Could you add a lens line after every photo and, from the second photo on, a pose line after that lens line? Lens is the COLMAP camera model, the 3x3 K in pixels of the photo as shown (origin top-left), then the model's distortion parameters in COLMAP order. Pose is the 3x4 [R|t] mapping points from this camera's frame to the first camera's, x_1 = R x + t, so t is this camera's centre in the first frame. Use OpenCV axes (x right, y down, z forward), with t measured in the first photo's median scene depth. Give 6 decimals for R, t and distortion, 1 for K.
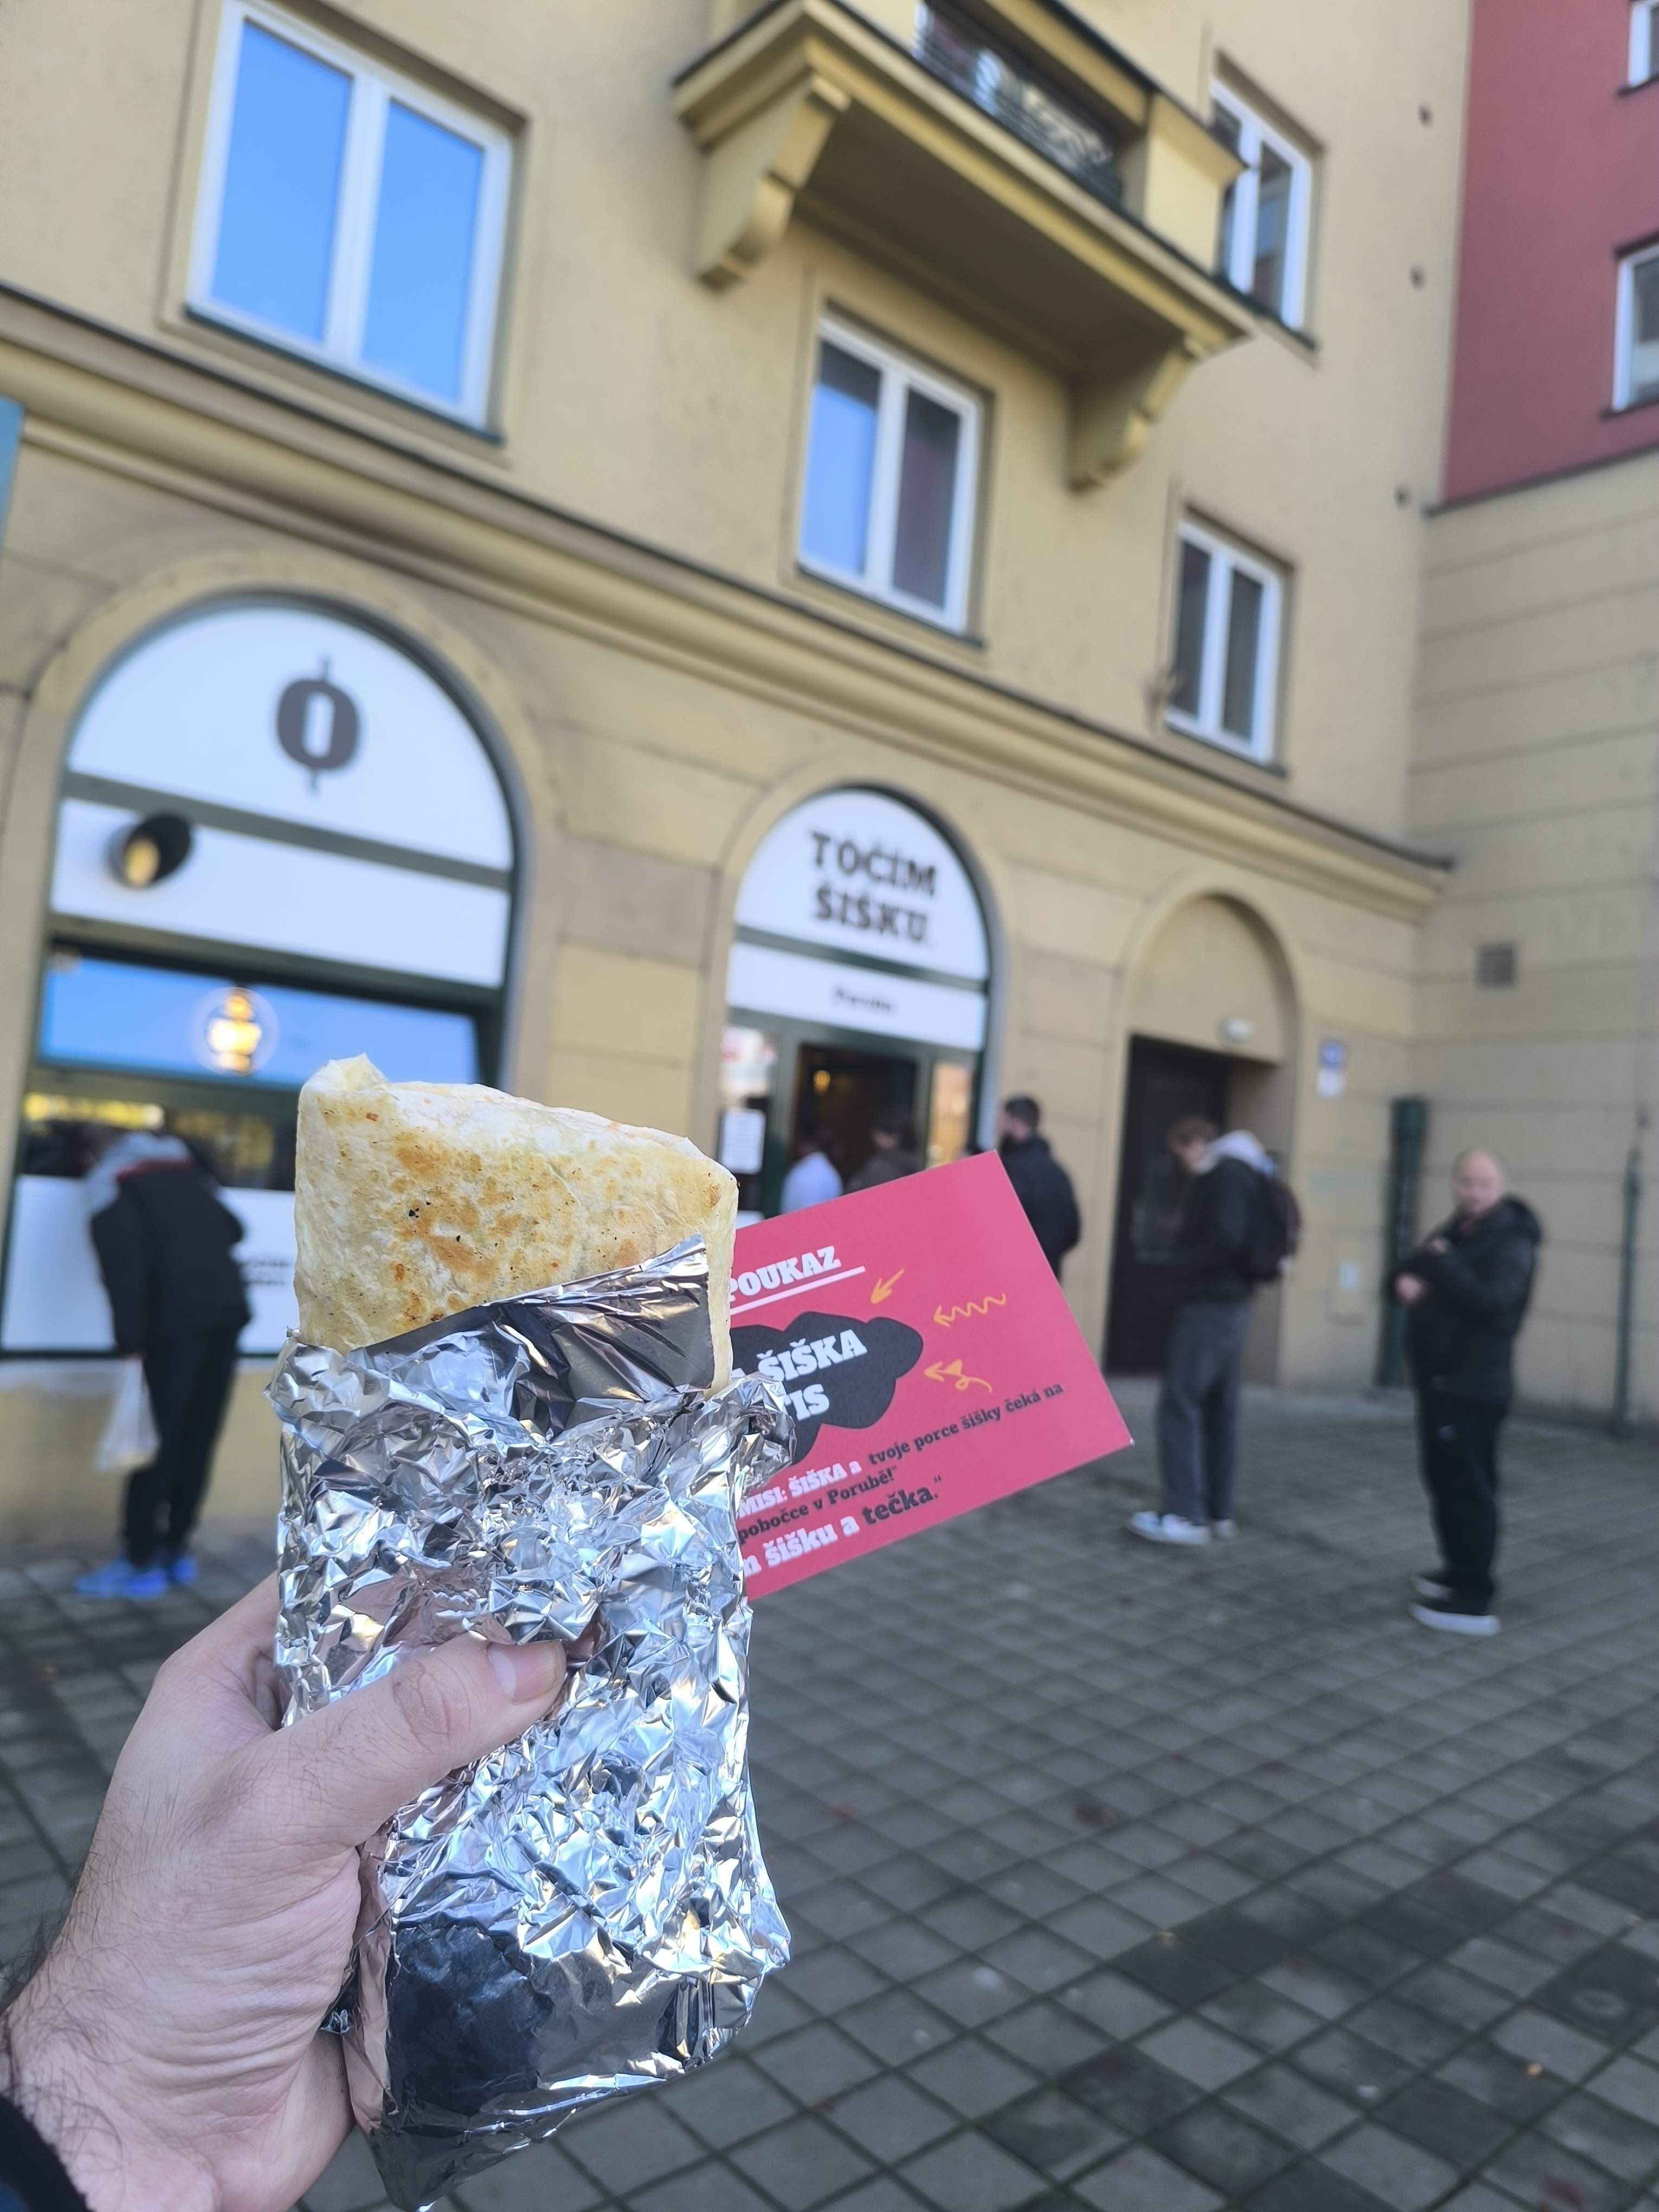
lens RADIAL K [[1537.3, 0, 829.5], [0, 1537.3, 1106.0], [0, 0, 1]] dist [0.000010, -0.002807]
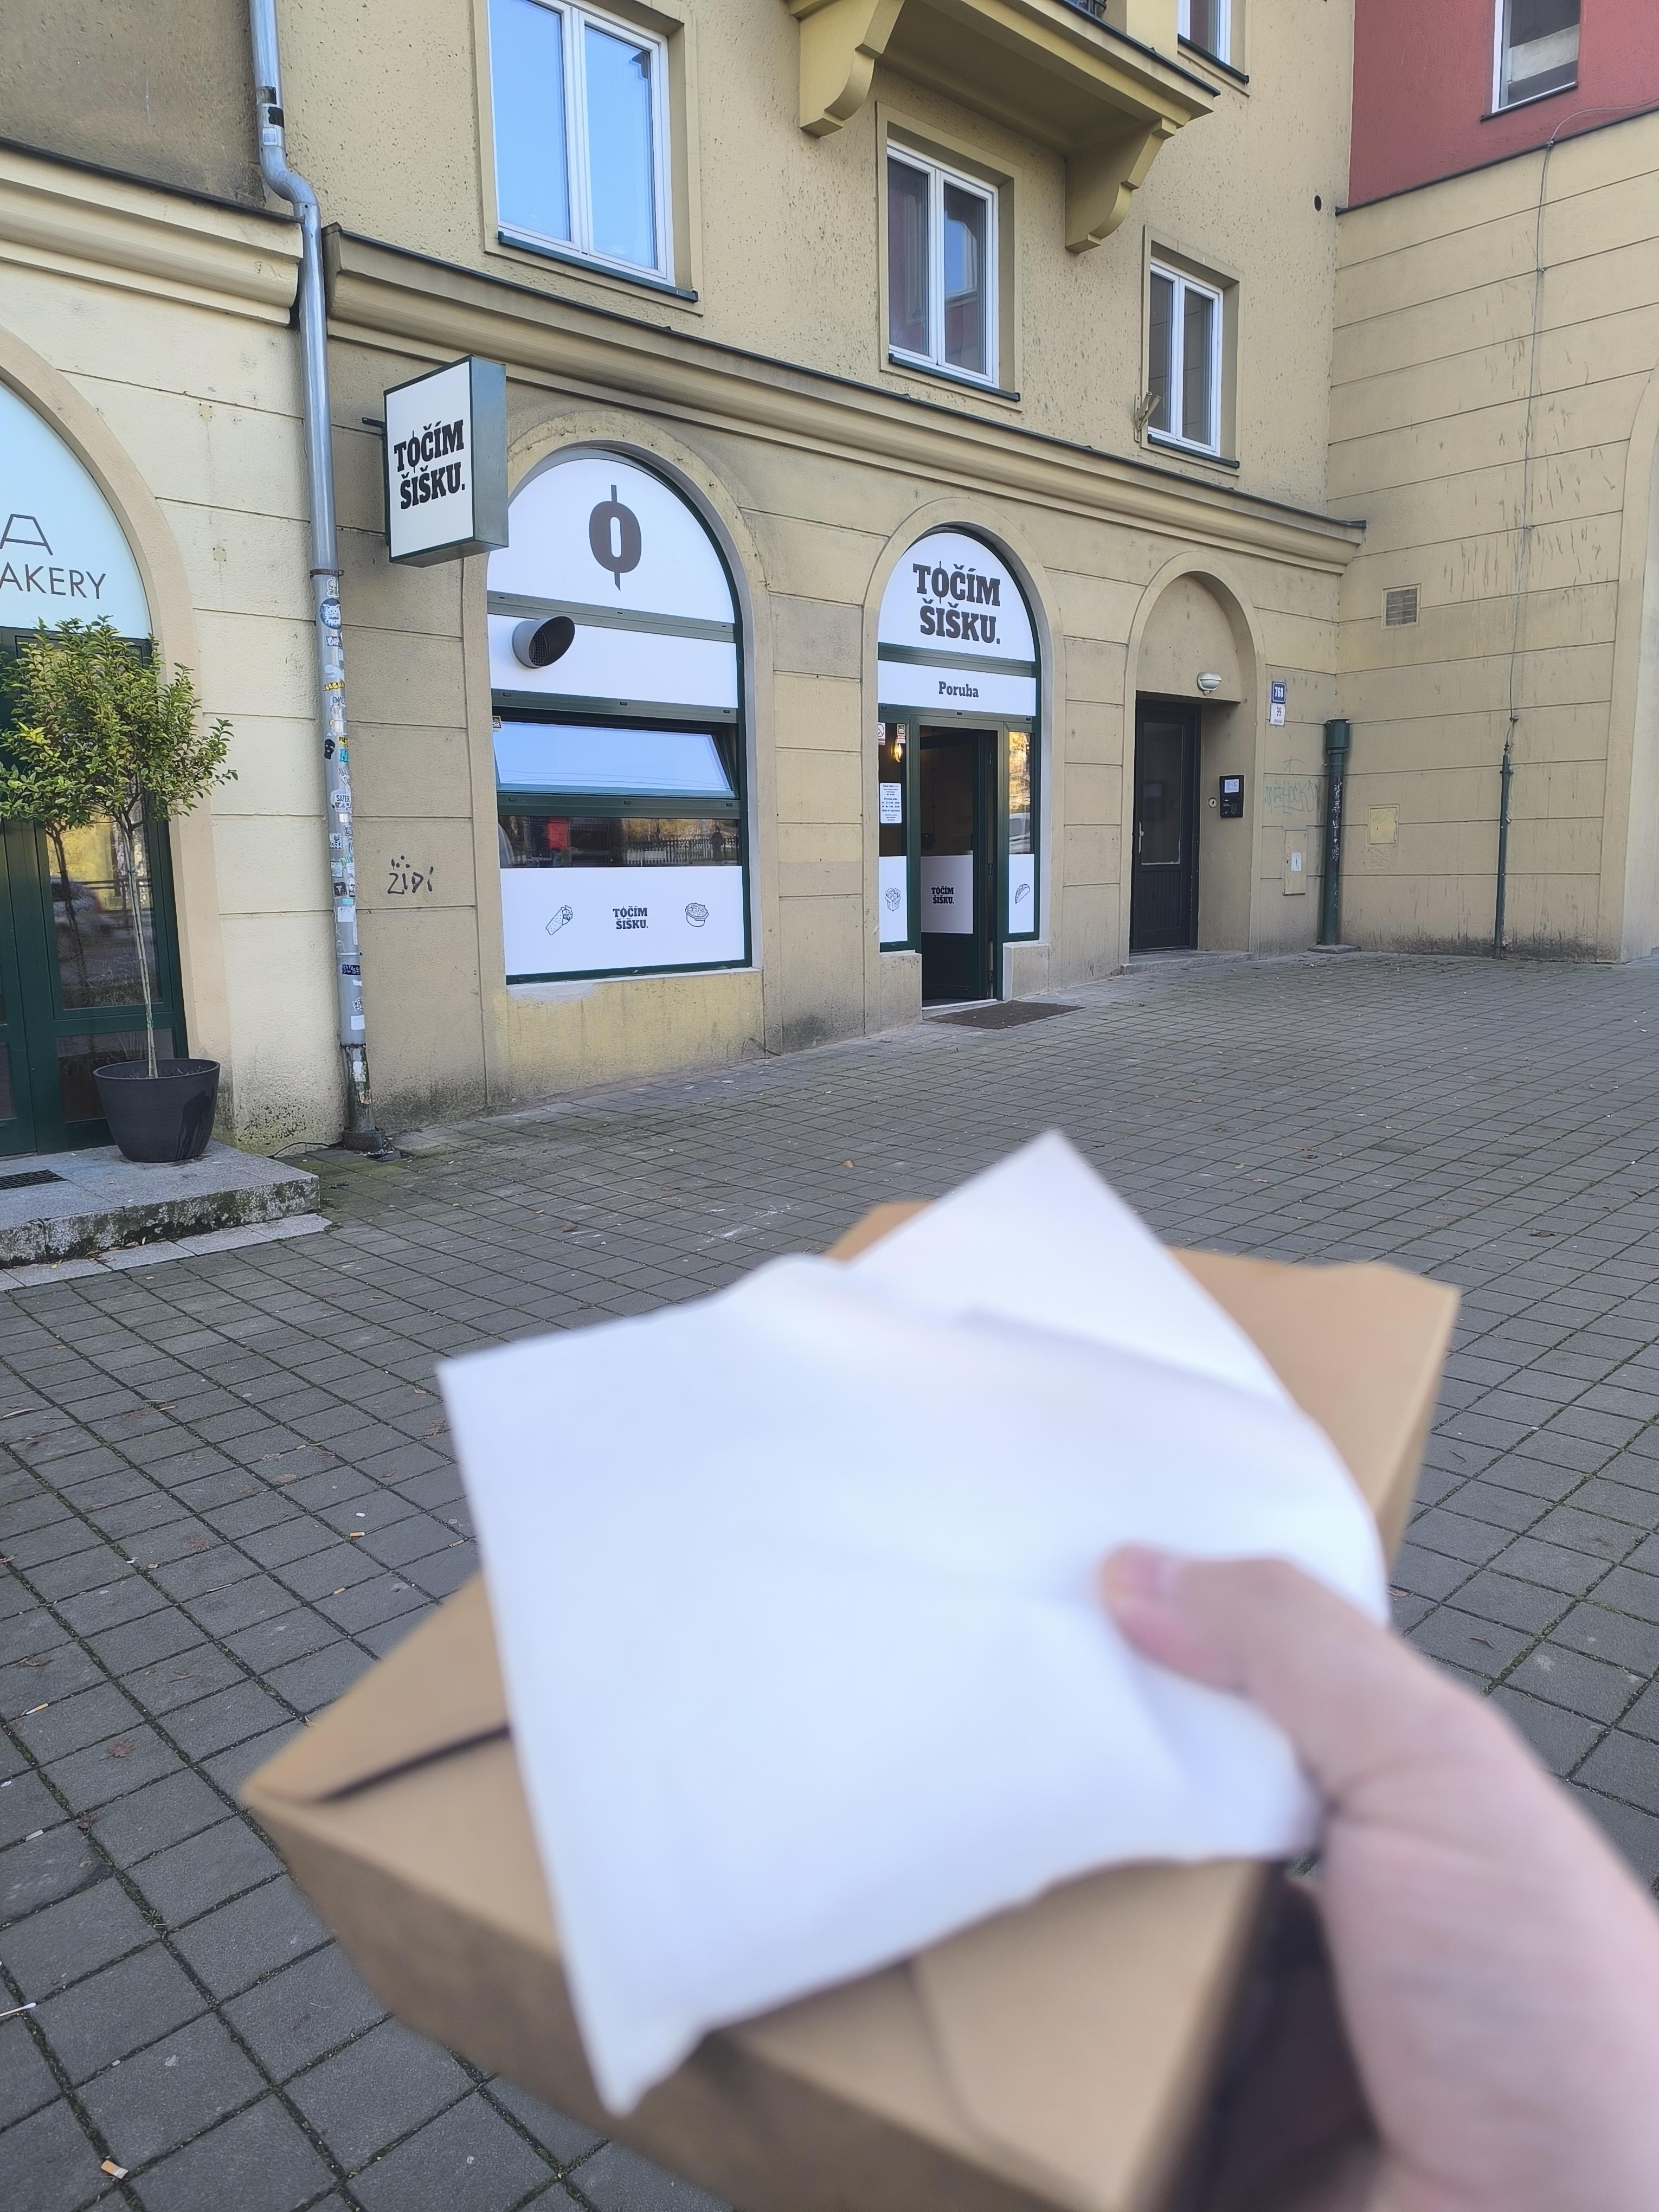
lens RADIAL K [[1457.9, 0, 829.5], [0, 1457.9, 1106.0], [0, 0, 1]] dist [0.000966, 0.000754]
pose [[0.993148, -0.111643, 0.034546, -0.172648], [0.101127, 0.969149, 0.224774, -0.012195], [-0.058575, -0.219740, 0.973798, -0.335258]]
